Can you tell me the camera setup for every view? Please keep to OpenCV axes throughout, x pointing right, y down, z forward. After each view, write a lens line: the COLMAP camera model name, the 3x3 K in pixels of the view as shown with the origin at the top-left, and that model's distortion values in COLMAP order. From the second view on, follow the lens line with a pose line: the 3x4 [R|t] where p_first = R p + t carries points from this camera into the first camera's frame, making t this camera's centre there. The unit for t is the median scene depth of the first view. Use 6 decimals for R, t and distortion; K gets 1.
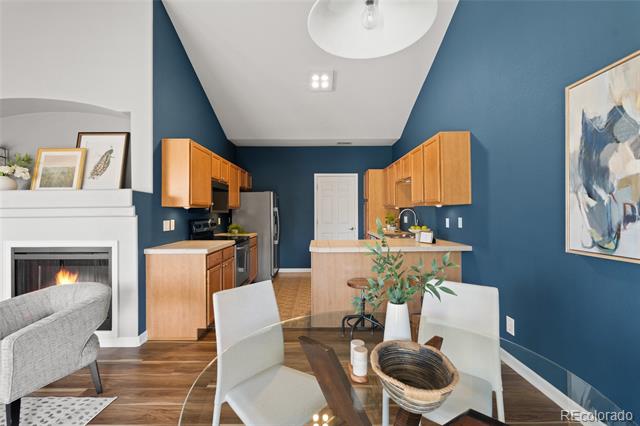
lens RADIAL K [[285.4, 0, 319.5], [0, 285.4, 204.1], [0, 0, 1]] dist [0.002846, -0.000408]
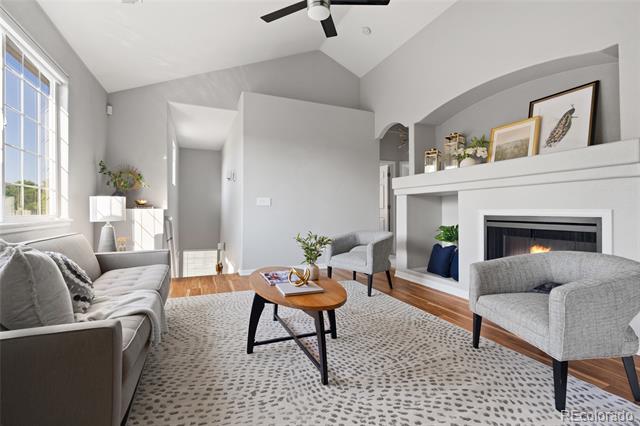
lens RADIAL K [[285.4, 0, 317.8], [0, 285.4, 208.3], [0, 0, 1]] dist [0.002846, -0.000408]
pose [[0.398098, -0.002418, -0.917340, -0.313428], [0.015510, 0.999871, 0.004096, 0.108876], [0.917212, -0.015858, 0.398085, -0.037393]]
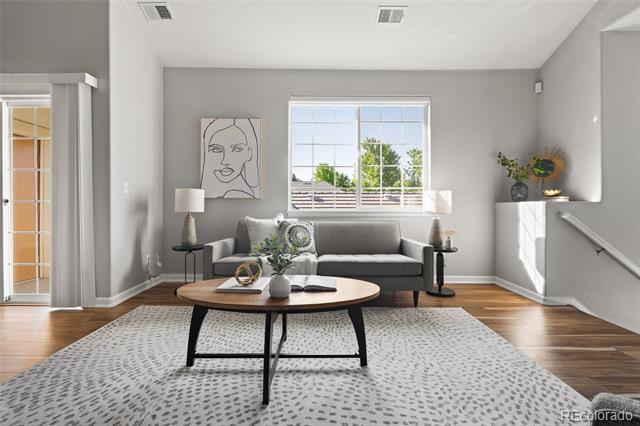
lens RADIAL K [[285.4, 0, 319.0], [0, 285.4, 206.8], [0, 0, 1]] dist [0.002846, -0.000408]
pose [[-0.999984, -0.003376, -0.004594, -1.152540], [-0.003277, 0.999765, -0.021447, 0.144315], [0.004665, -0.021432, -0.999759, 0.861241]]
